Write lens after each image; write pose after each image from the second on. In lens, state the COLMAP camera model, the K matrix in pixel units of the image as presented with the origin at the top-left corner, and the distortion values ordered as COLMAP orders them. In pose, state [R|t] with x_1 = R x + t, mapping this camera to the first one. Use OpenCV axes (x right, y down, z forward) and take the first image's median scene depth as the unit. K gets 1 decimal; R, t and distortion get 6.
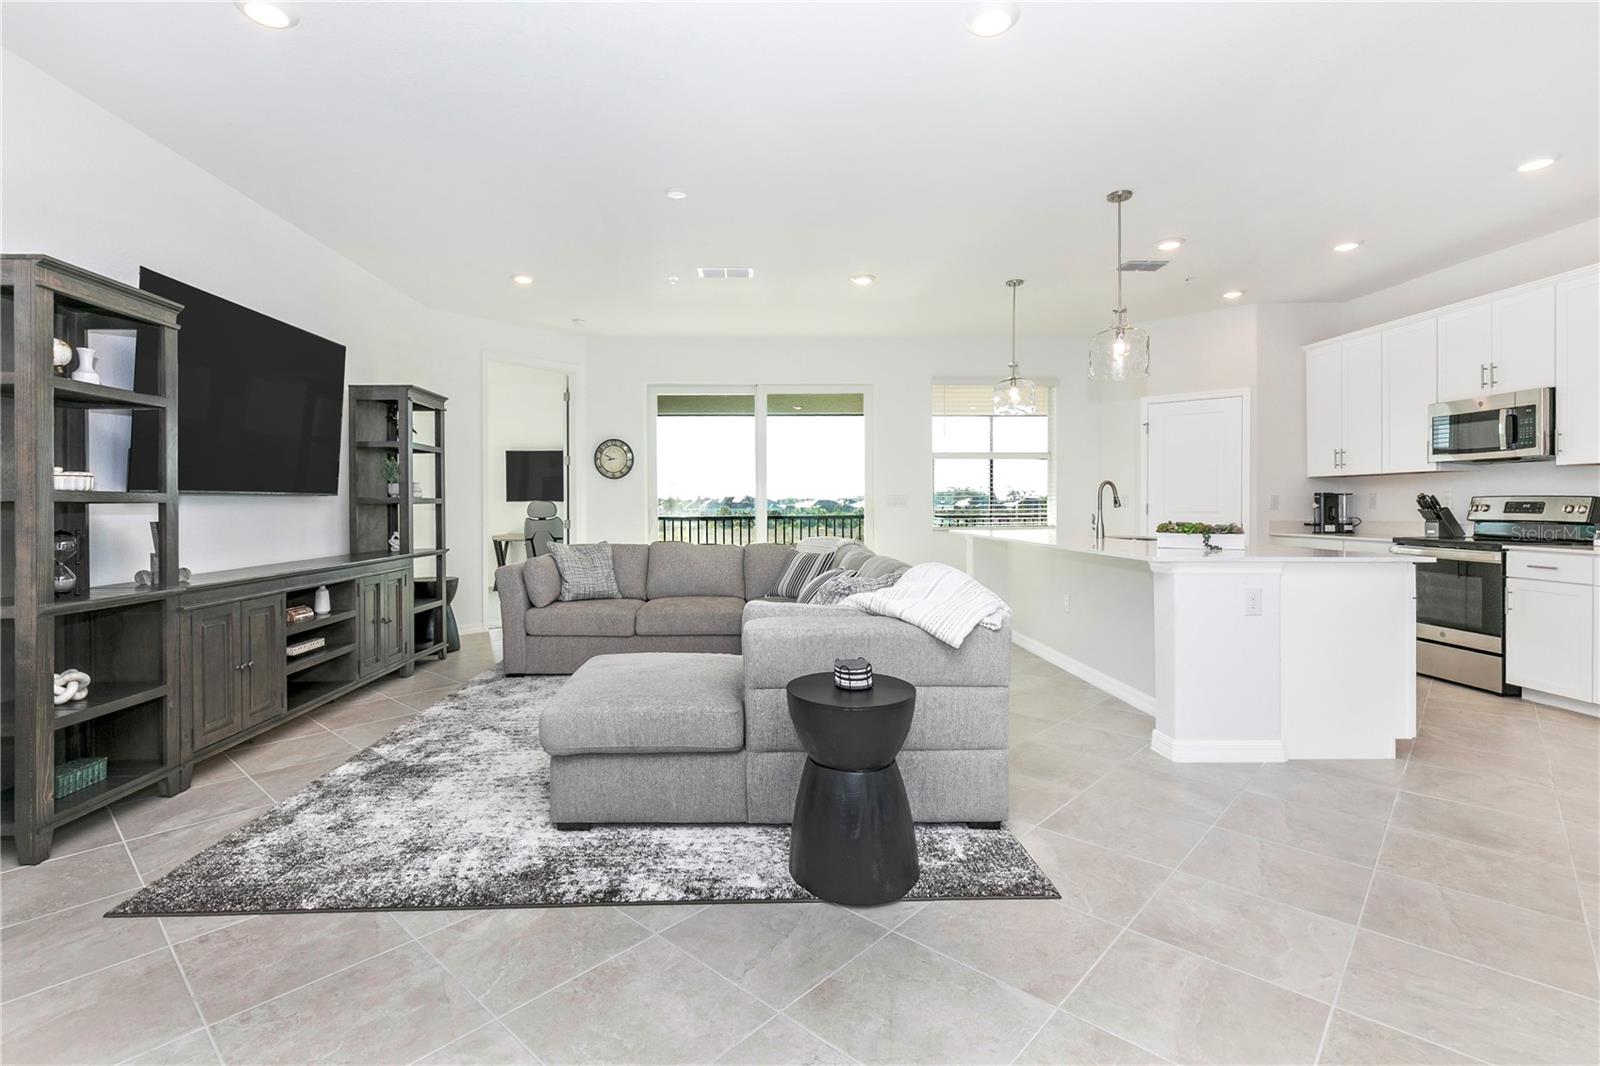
lens RADIAL K [[711.1, 0, 798.5], [0, 711.1, 502.1], [0, 0, 1]] dist [-0.000238, -0.000021]
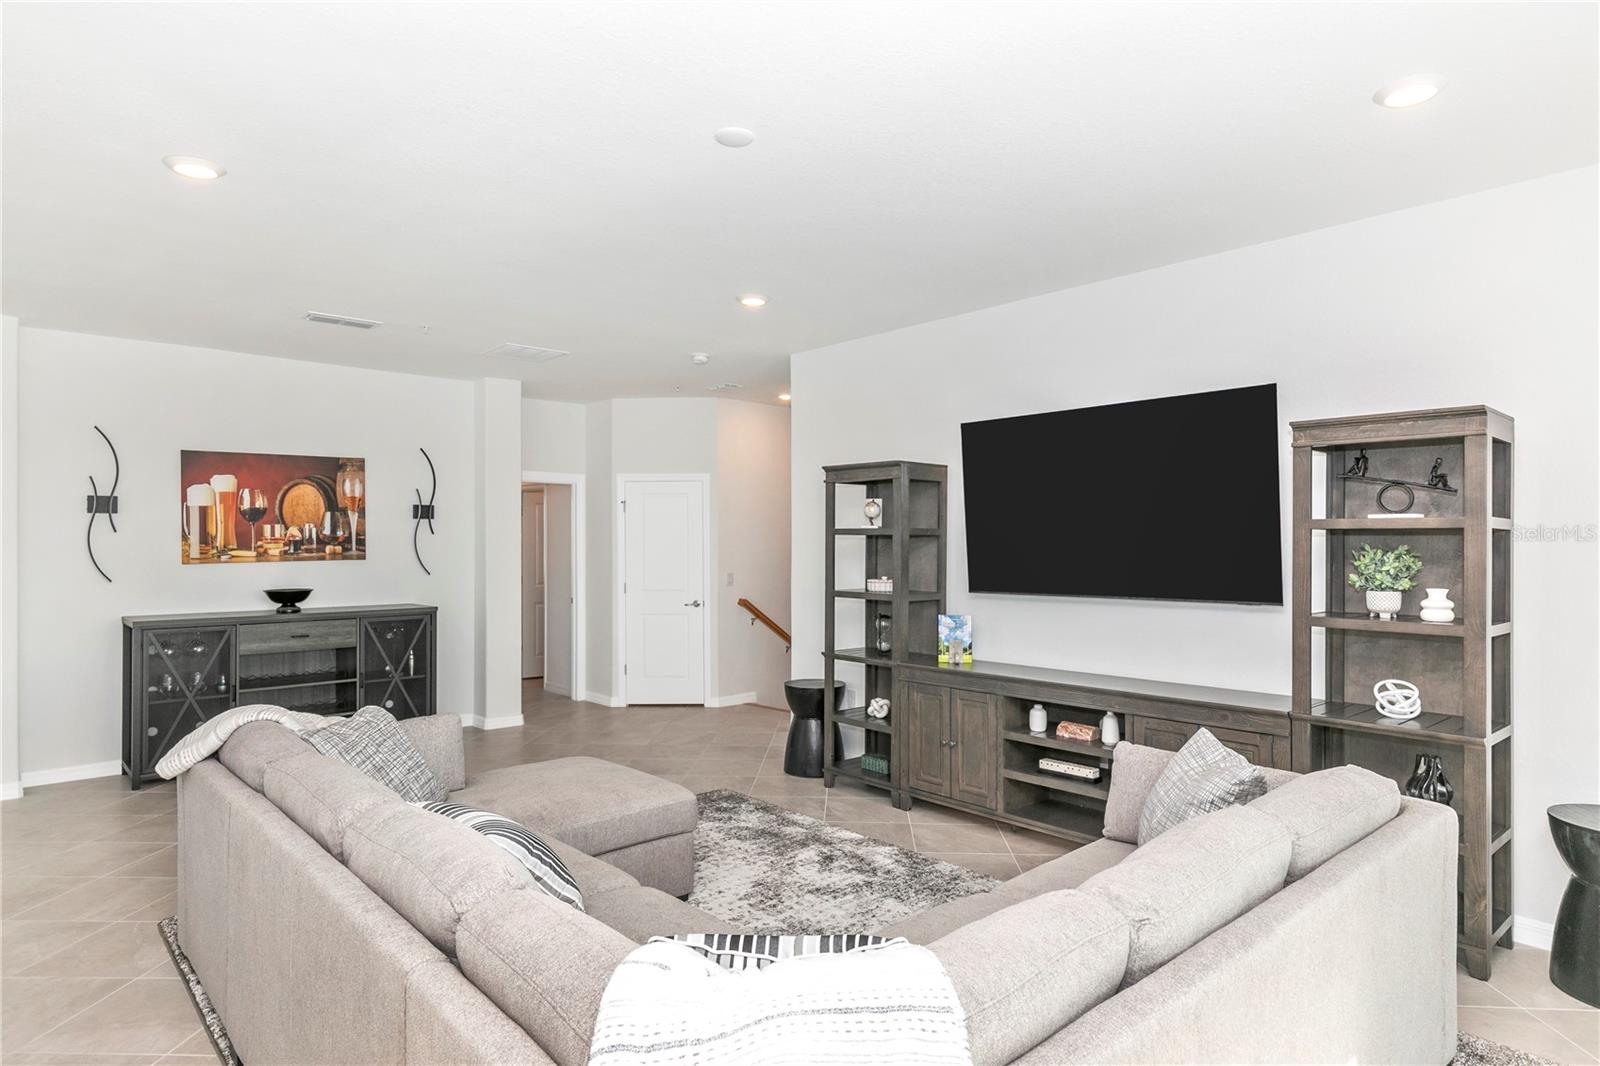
lens RADIAL K [[922.2, 0, 800.4], [0, 922.2, 513.5], [0, 0, 1]] dist [-0.000857, -0.000116]
pose [[-0.761277, 0.004278, -0.648412, 0.303781], [0.001139, 0.999986, 0.005261, -0.119476], [0.648425, 0.003266, -0.761271, 1.600088]]
